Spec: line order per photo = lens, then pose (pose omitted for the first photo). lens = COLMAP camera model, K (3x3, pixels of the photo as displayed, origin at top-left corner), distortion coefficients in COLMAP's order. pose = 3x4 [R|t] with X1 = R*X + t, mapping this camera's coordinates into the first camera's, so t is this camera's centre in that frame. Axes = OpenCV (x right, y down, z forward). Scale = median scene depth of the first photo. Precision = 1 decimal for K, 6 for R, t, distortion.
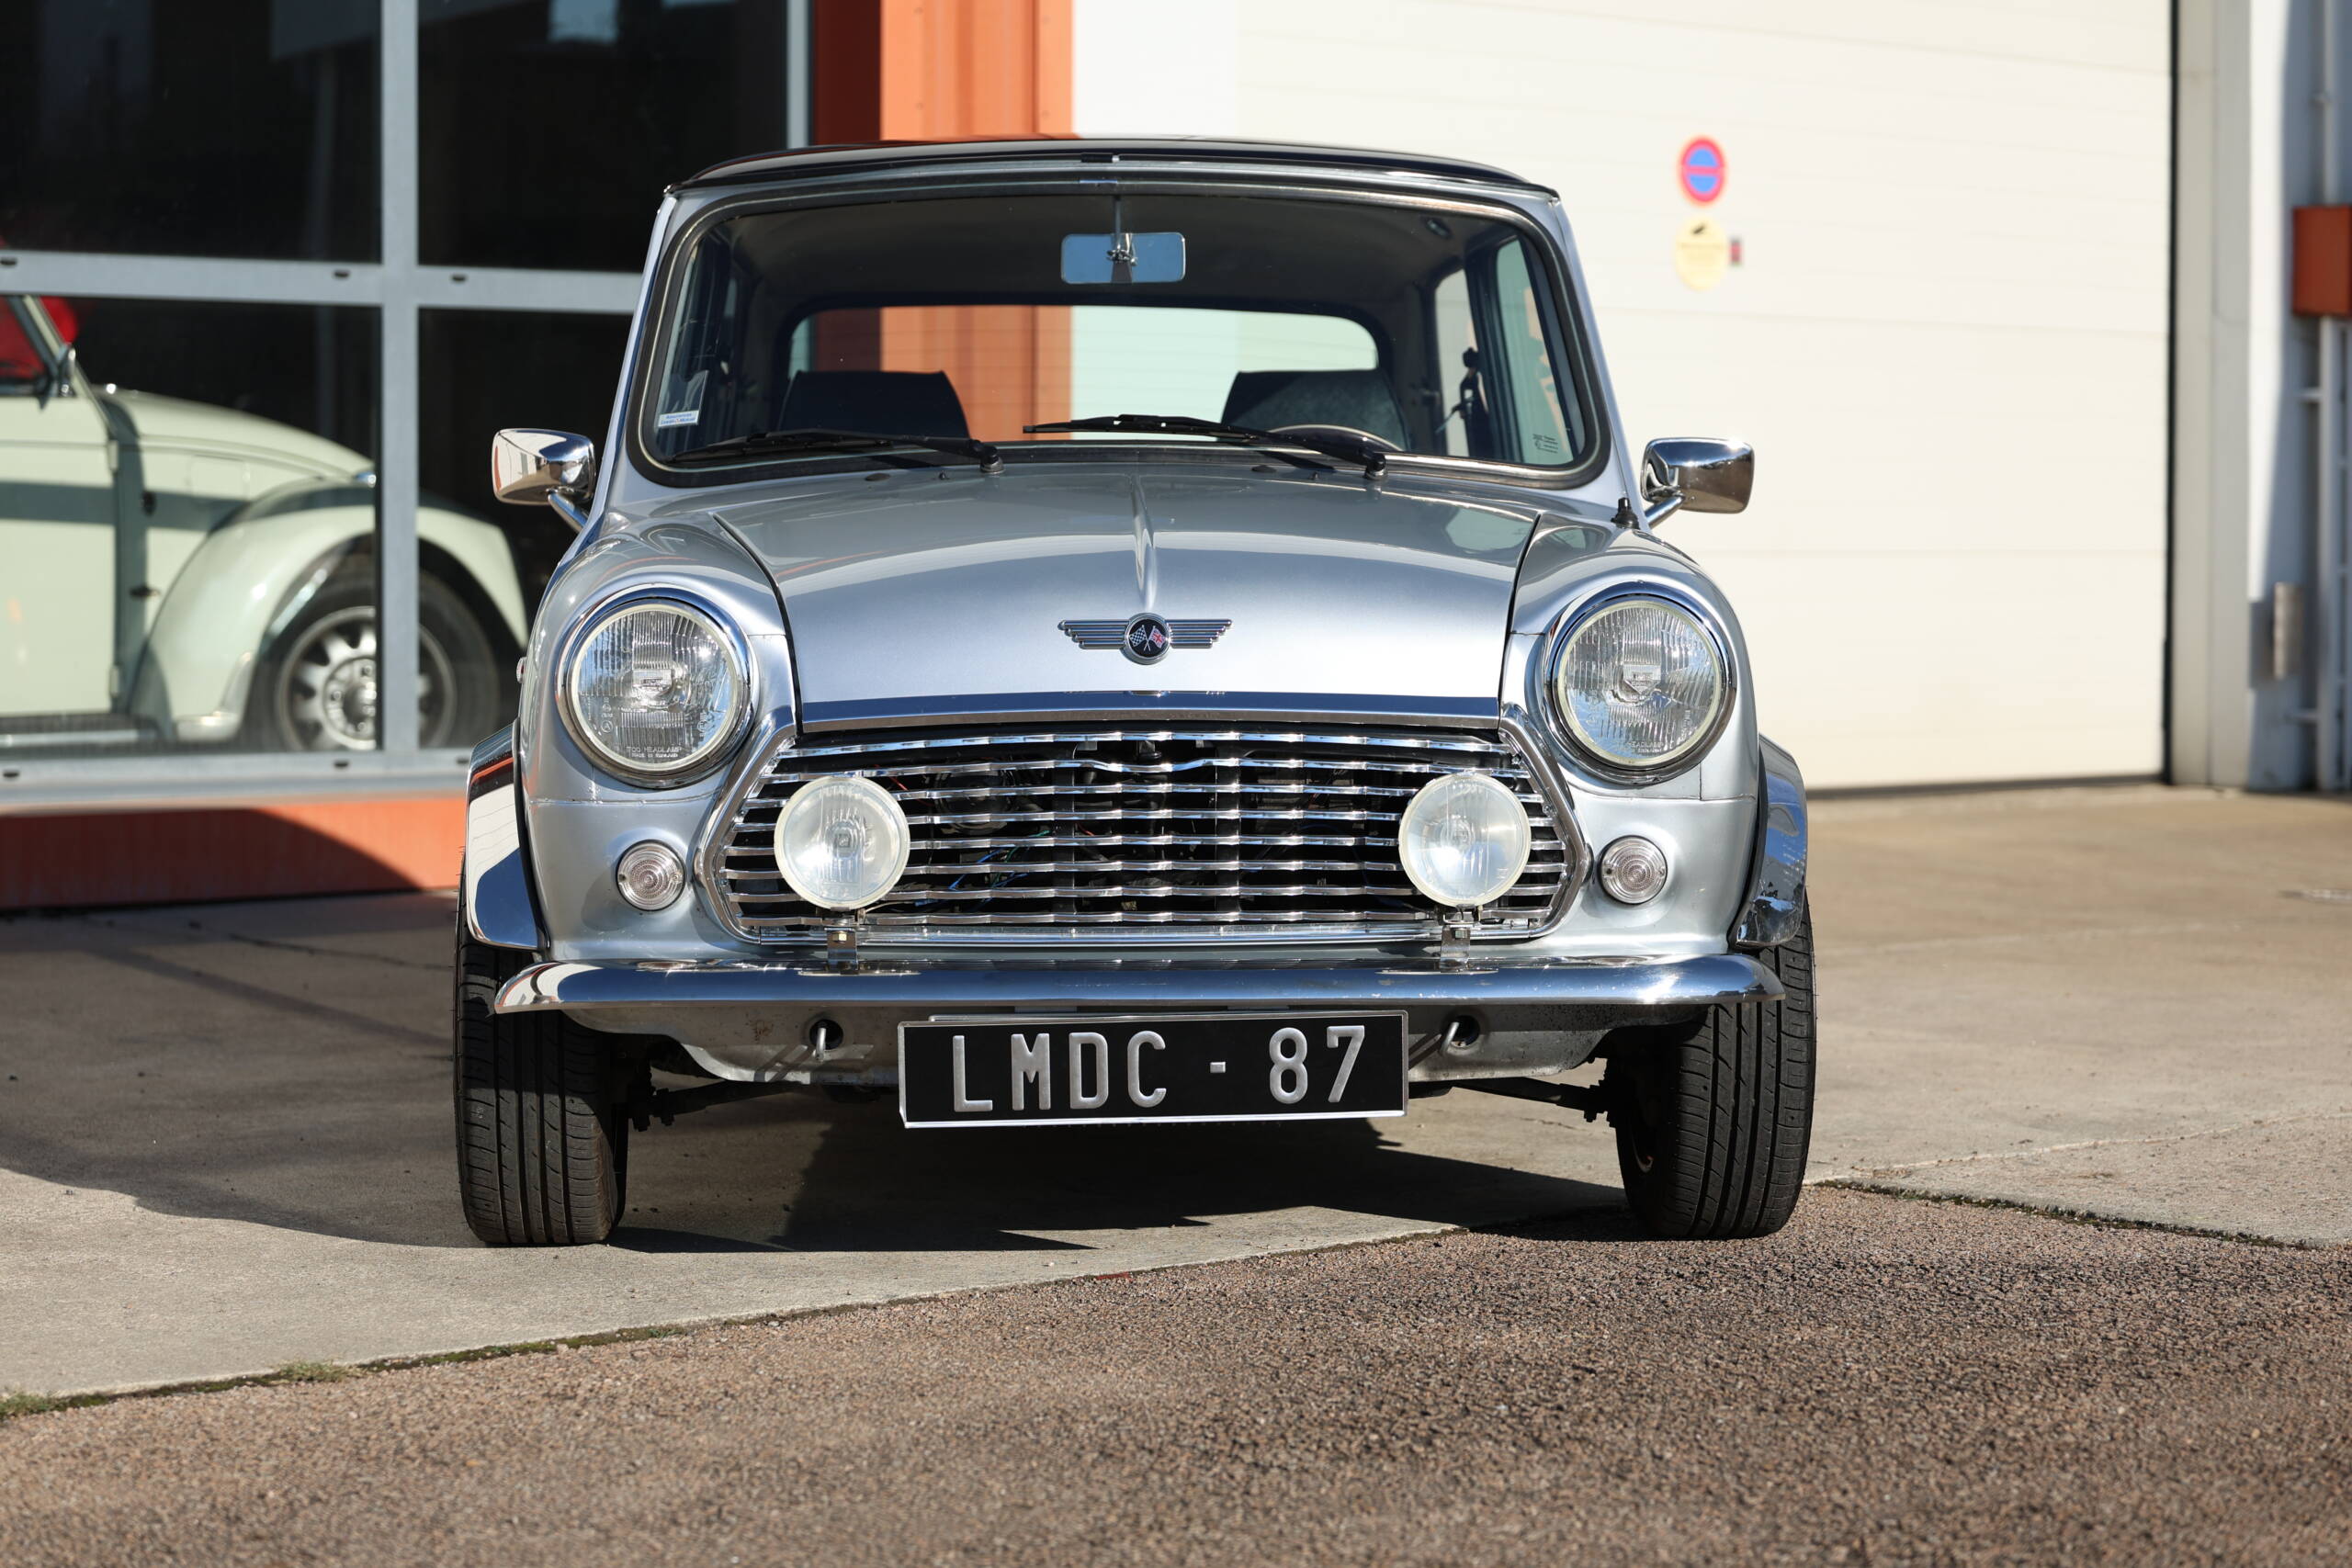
lens RADIAL K [[4775.4, 0, 1185.2], [0, 4775.4, 787.9], [0, 0, 1]] dist [-0.105214, 0.000000]
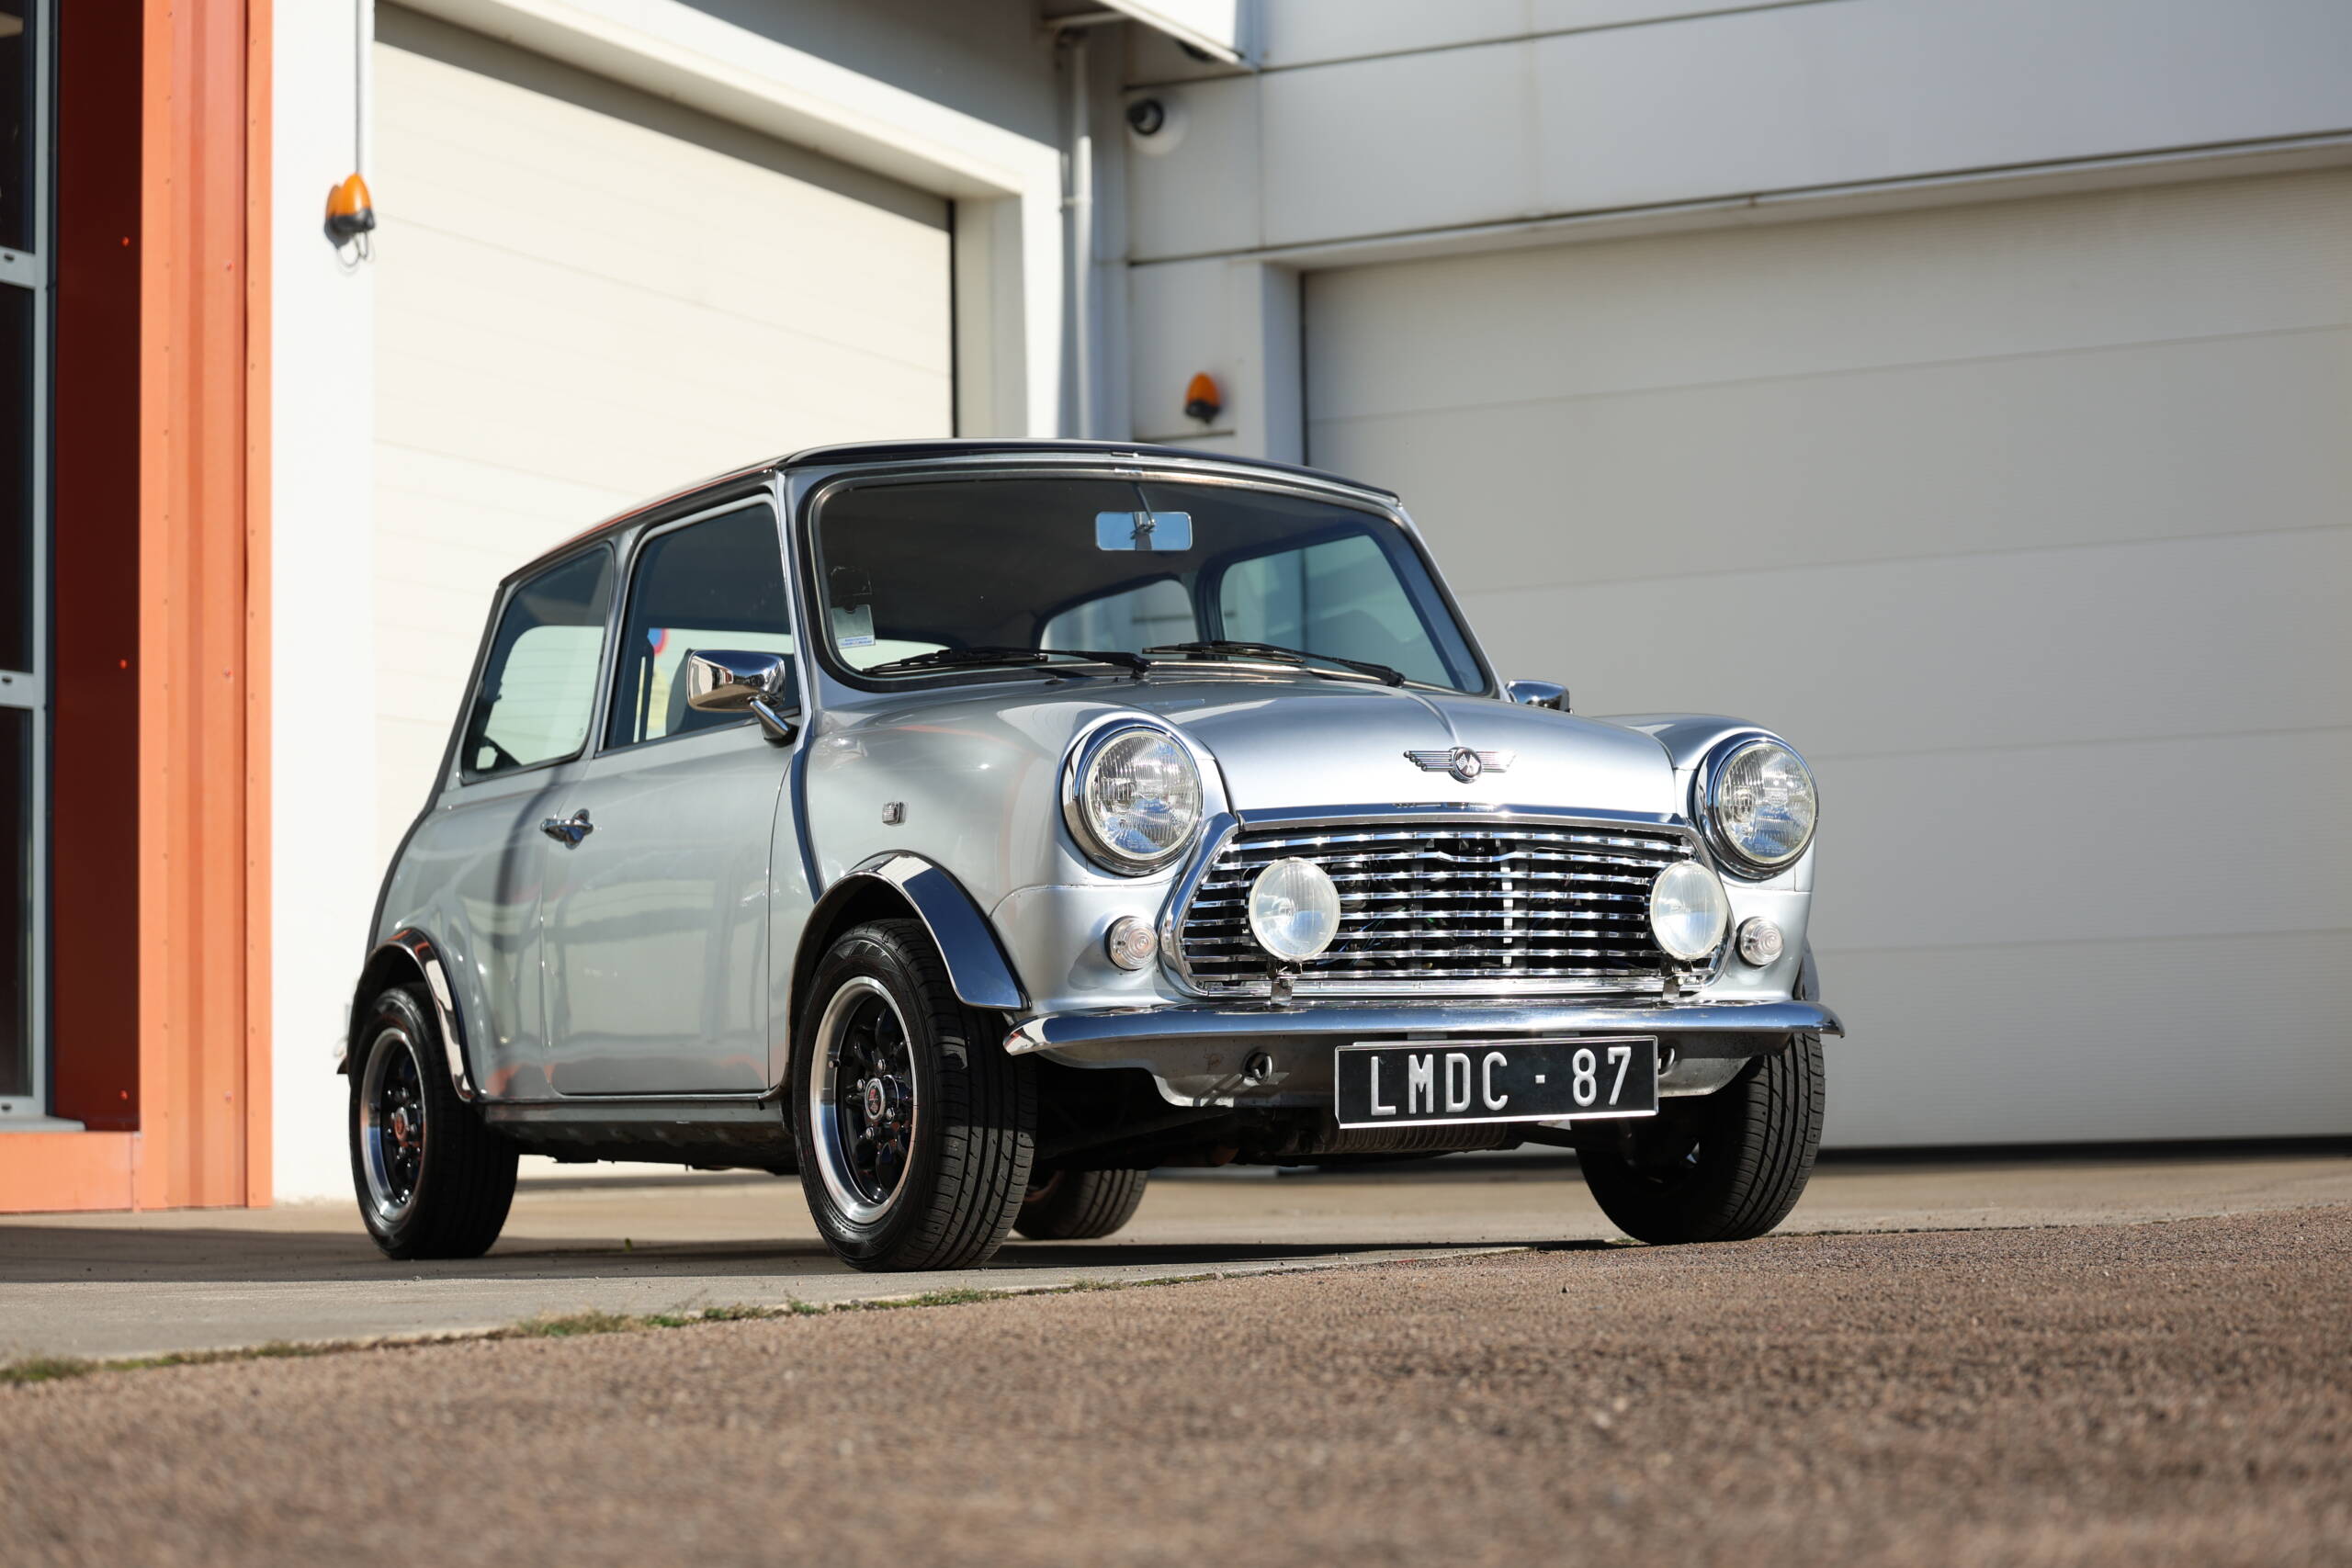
lens RADIAL K [[4775.4, 0, 1193.1], [0, 4775.4, 784.8], [0, 0, 1]] dist [-0.105214, 0.000000]
pose [[0.898376, 0.011772, 0.439070, -0.660698], [0.048162, 0.990973, -0.125112, 0.137612], [-0.436580, 0.133545, 0.889699, -0.157900]]
